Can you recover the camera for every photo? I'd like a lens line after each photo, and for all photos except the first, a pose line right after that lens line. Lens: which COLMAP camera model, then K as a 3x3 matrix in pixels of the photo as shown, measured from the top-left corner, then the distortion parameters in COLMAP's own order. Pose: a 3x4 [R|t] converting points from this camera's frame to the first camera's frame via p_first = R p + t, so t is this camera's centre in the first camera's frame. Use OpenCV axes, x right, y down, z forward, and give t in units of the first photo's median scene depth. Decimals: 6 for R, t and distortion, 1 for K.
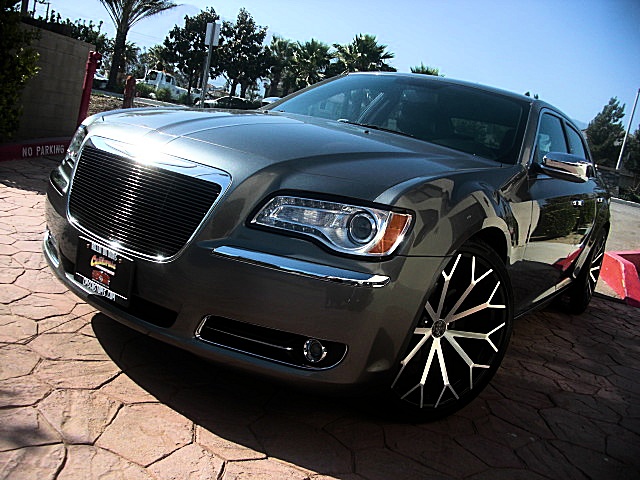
lens RADIAL K [[616.5, 0, 311.6], [0, 616.5, 240.1], [0, 0, 1]] dist [-0.209719, 0.183585]
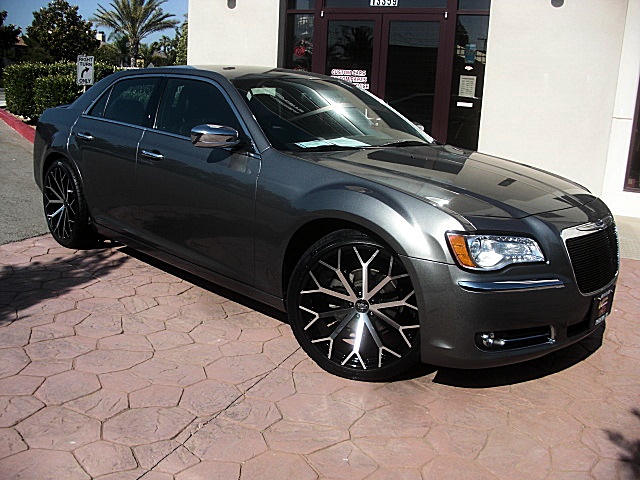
lens RADIAL K [[616.5, 0, 311.6], [0, 616.5, 240.1], [0, 0, 1]] dist [-0.209719, 0.183585]
pose [[0.623368, -0.295816, -0.723813, 1.100570], [0.297659, 0.945756, -0.130169, 0.148494], [0.723057, -0.134306, 0.677606, 0.068147]]
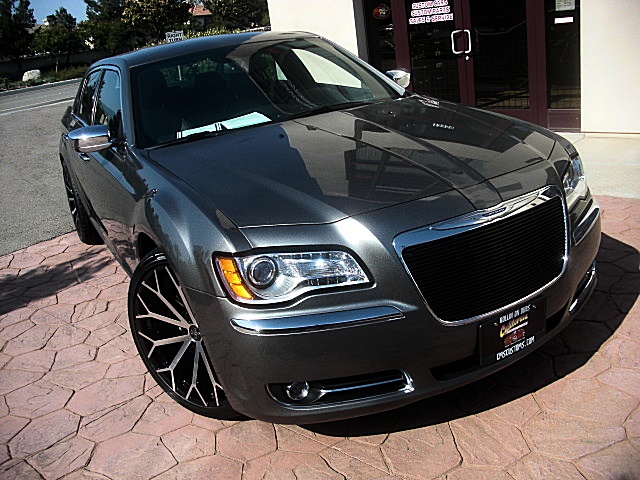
lens RADIAL K [[616.5, 0, 311.6], [0, 616.5, 240.1], [0, 0, 1]] dist [-0.209719, 0.183585]
pose [[0.314229, -0.251570, -0.915408, 1.274439], [0.324488, 0.934637, -0.145469, 0.211349], [0.892170, -0.251328, 0.375321, 0.810010]]
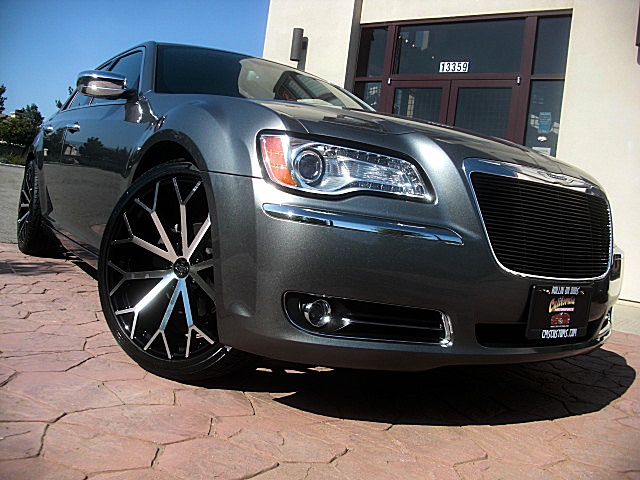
lens RADIAL K [[616.5, 0, 311.6], [0, 616.5, 240.1], [0, 0, 1]] dist [-0.209719, 0.183585]
pose [[0.502802, -0.390977, -0.770926, 0.997688], [0.142559, 0.917156, -0.372159, 0.462123], [0.852565, 0.077220, 0.516885, 0.686085]]
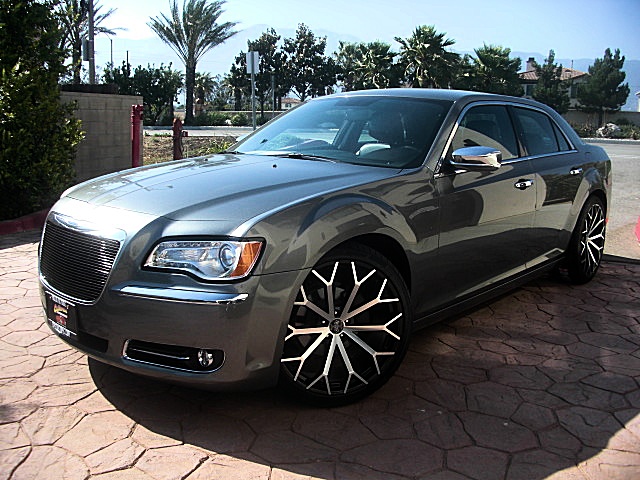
lens RADIAL K [[616.5, 0, 311.6], [0, 616.5, 240.1], [0, 0, 1]] dist [-0.209719, 0.183585]
pose [[0.973303, -0.152075, -0.171916, 0.385141], [0.151373, 0.988326, -0.017268, -0.005481], [0.172535, -0.009217, 0.984960, -0.170134]]
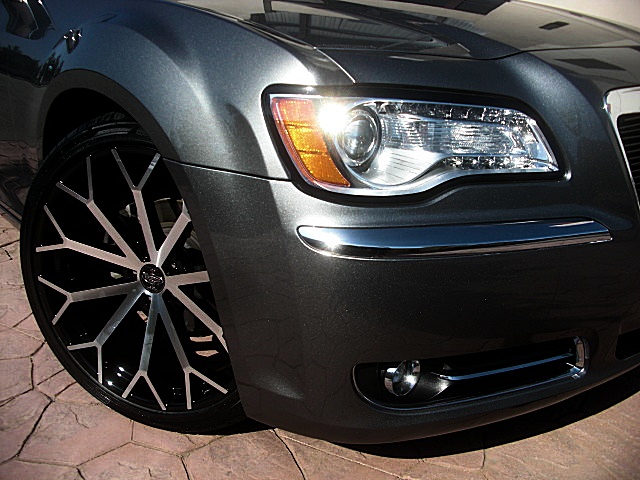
lens RADIAL K [[616.5, 0, 311.6], [0, 616.5, 240.1], [0, 0, 1]] dist [-0.209719, 0.183585]
pose [[0.547657, -0.227676, -0.805131, 0.769735], [0.298423, 0.952131, -0.066254, 0.192479], [0.781674, -0.203985, 0.589385, 0.768157]]
